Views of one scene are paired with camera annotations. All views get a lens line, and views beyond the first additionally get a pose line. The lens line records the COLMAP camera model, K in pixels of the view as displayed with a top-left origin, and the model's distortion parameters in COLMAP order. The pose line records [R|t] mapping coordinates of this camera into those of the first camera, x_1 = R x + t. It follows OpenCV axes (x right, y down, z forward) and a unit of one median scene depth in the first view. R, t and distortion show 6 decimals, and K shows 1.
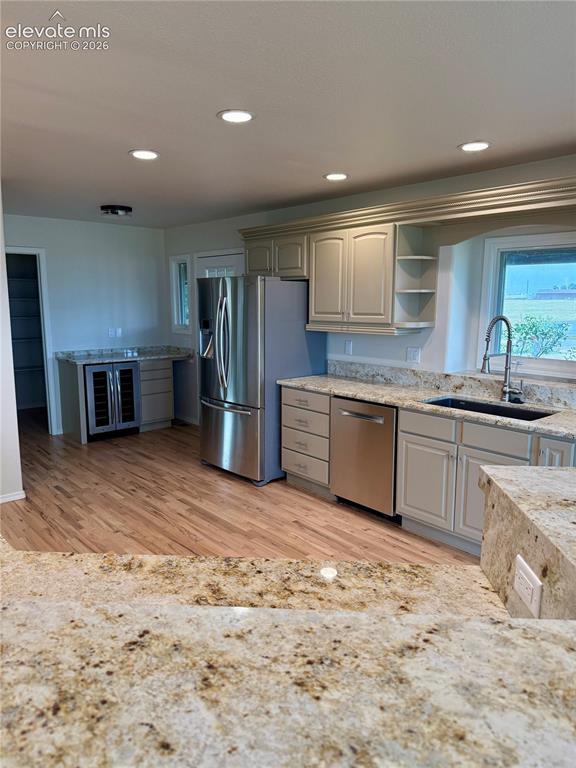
lens RADIAL K [[539.2, 0, 289.5], [0, 539.2, 383.2], [0, 0, 1]] dist [0.048203, -0.068330]
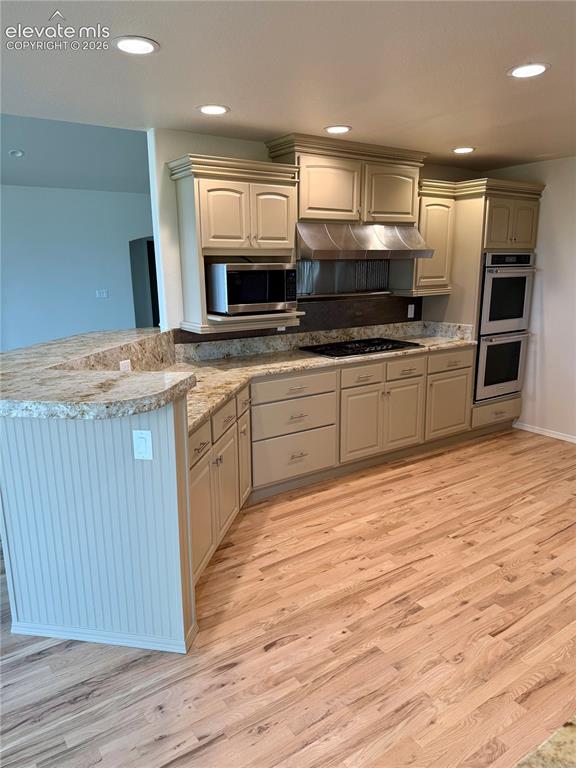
lens RADIAL K [[539.2, 0, 287.1], [0, 539.2, 390.9], [0, 0, 1]] dist [0.048203, -0.068330]
pose [[-0.117881, 0.225683, -0.967043, 0.687538], [-0.148139, 0.958939, 0.241850, -0.081283], [0.981916, 0.171766, -0.079608, 0.518113]]
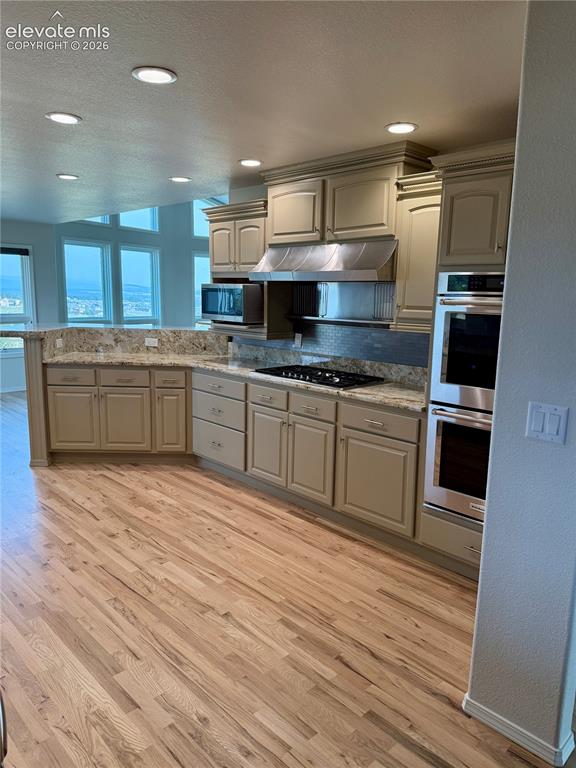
lens RADIAL K [[539.2, 0, 290.0], [0, 539.2, 391.2], [0, 0, 1]] dist [0.048203, -0.068330]
pose [[-0.998051, -0.015898, -0.060352, -0.353635], [-0.035269, 0.941469, 0.335250, -0.241104], [0.051490, 0.336725, -0.940194, 1.572373]]
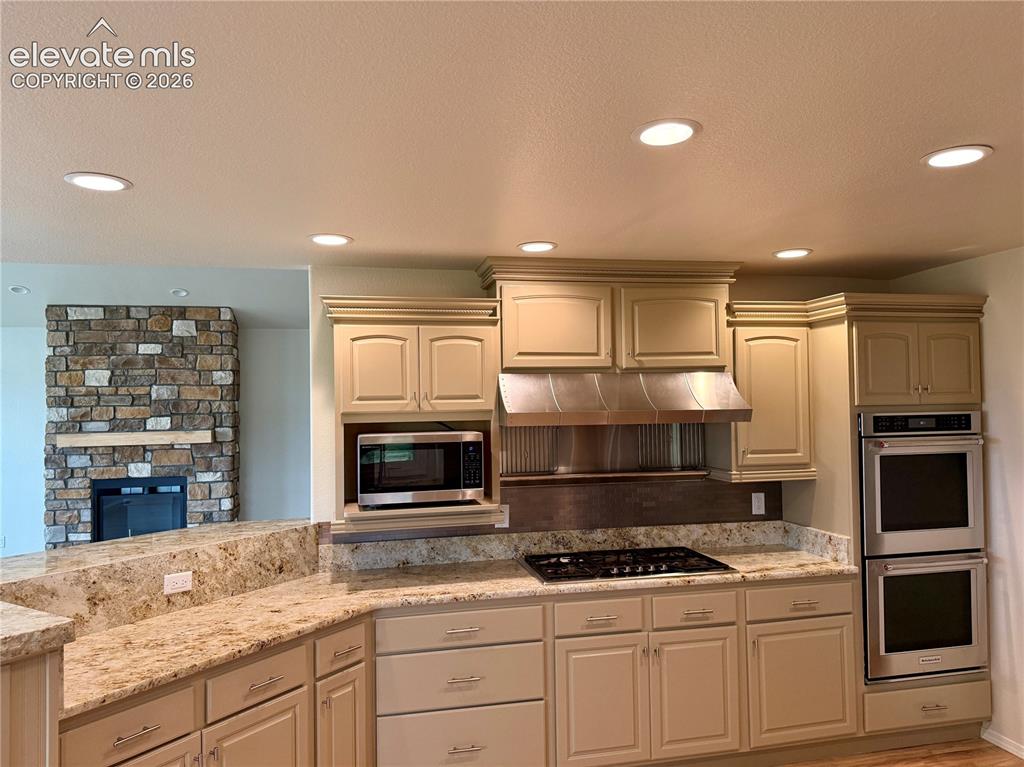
lens RADIAL K [[718.9, 0, 510.0], [0, 718.9, 379.4], [0, 0, 1]] dist [0.048203, -0.068330]
pose [[-0.486241, -0.026802, -0.873414, 0.433480], [-0.125247, 0.991347, 0.039306, -0.172927], [0.864802, 0.128505, -0.485390, 0.863724]]
